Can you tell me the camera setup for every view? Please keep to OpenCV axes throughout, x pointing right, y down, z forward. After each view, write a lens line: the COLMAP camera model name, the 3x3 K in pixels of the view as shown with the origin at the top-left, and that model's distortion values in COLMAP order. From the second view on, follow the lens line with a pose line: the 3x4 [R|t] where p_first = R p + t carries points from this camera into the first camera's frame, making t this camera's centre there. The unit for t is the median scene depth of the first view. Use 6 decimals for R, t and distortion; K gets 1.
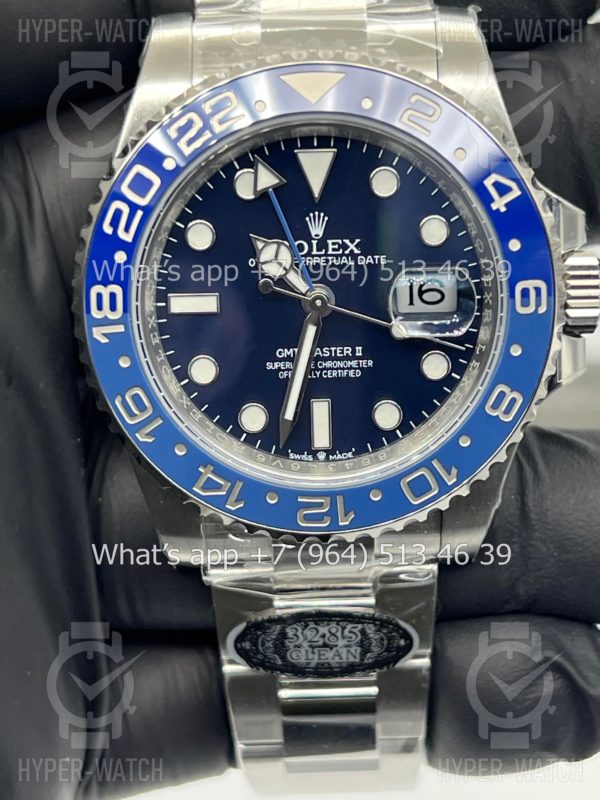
lens RADIAL K [[1961.2, 0, 300.0], [0, 1961.2, 400.0], [0, 0, 1]] dist [0.195875, -0.234489]
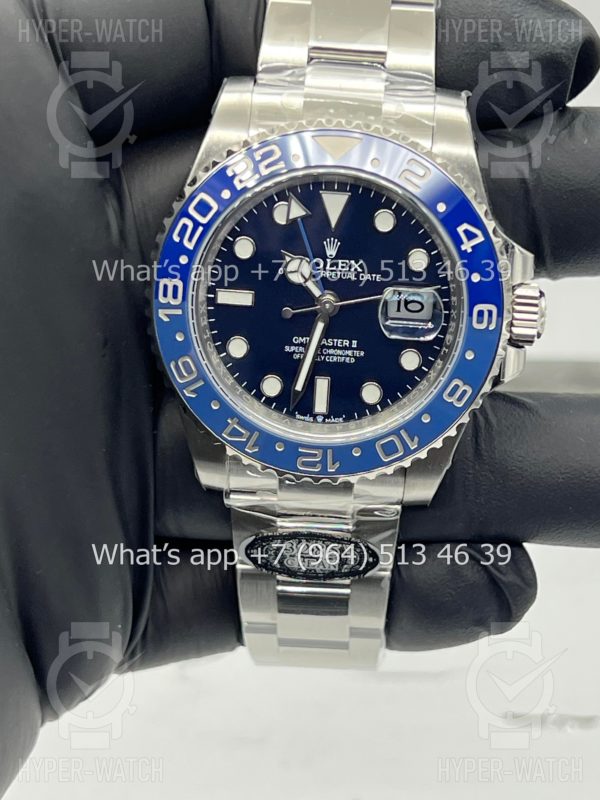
lens RADIAL K [[1847.3, 0, 301.0], [0, 1847.3, 400.6], [0, 0, 1]] dist [0.112098, 0.381545]
pose [[0.994883, 0.094018, -0.036979, 0.044261], [-0.091925, 0.994261, 0.054734, -0.052426], [0.041913, -0.051054, 0.997816, -0.264324]]
